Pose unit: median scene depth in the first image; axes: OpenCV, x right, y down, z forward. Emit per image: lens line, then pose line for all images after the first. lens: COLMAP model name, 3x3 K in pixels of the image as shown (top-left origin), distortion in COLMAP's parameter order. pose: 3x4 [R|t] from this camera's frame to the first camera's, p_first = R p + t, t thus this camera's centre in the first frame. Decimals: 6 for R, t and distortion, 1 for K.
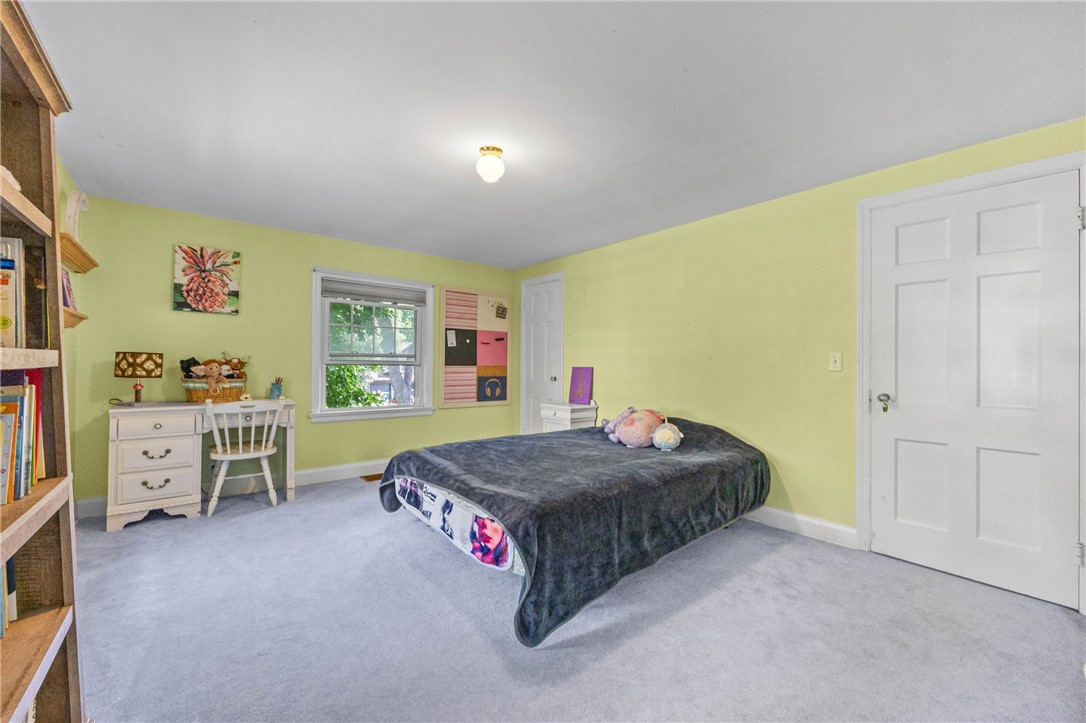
lens RADIAL K [[436.1, 0, 545.6], [0, 436.1, 365.8], [0, 0, 1]] dist [-0.005958, 0.000323]
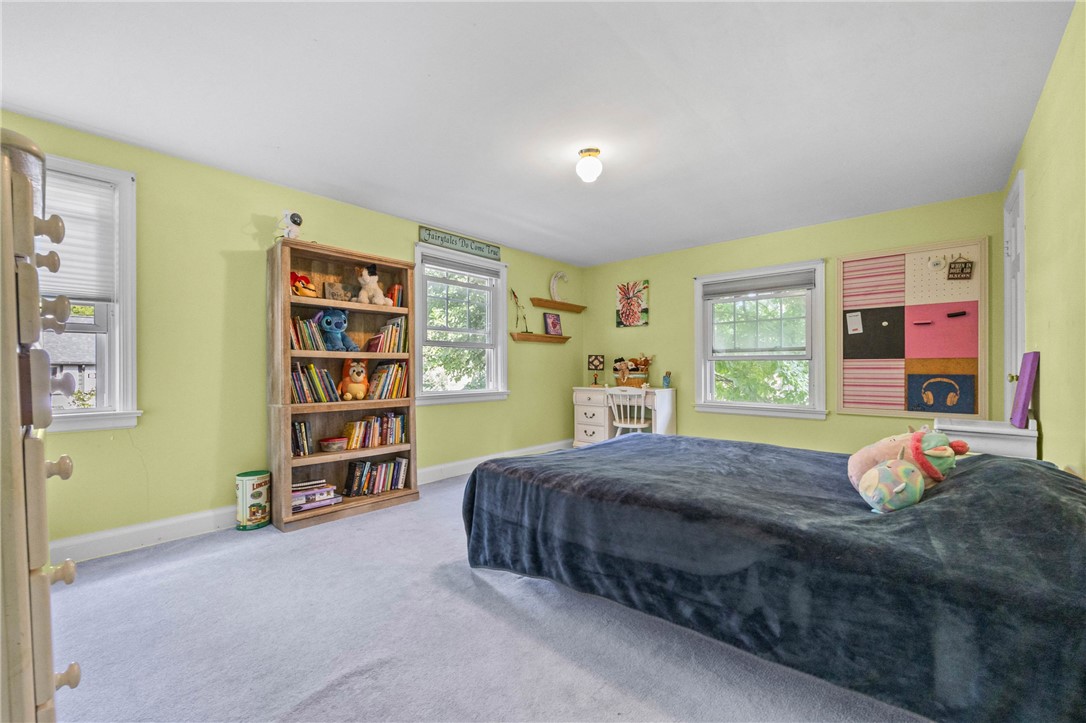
lens RADIAL K [[436.1, 0, 544.7], [0, 436.1, 368.5], [0, 0, 1]] dist [-0.005958, 0.000323]
pose [[0.149047, -0.008877, -0.988790, 0.509494], [-0.000471, 0.999959, -0.009048, 0.026339], [0.988830, 0.001815, 0.149037, 0.402041]]
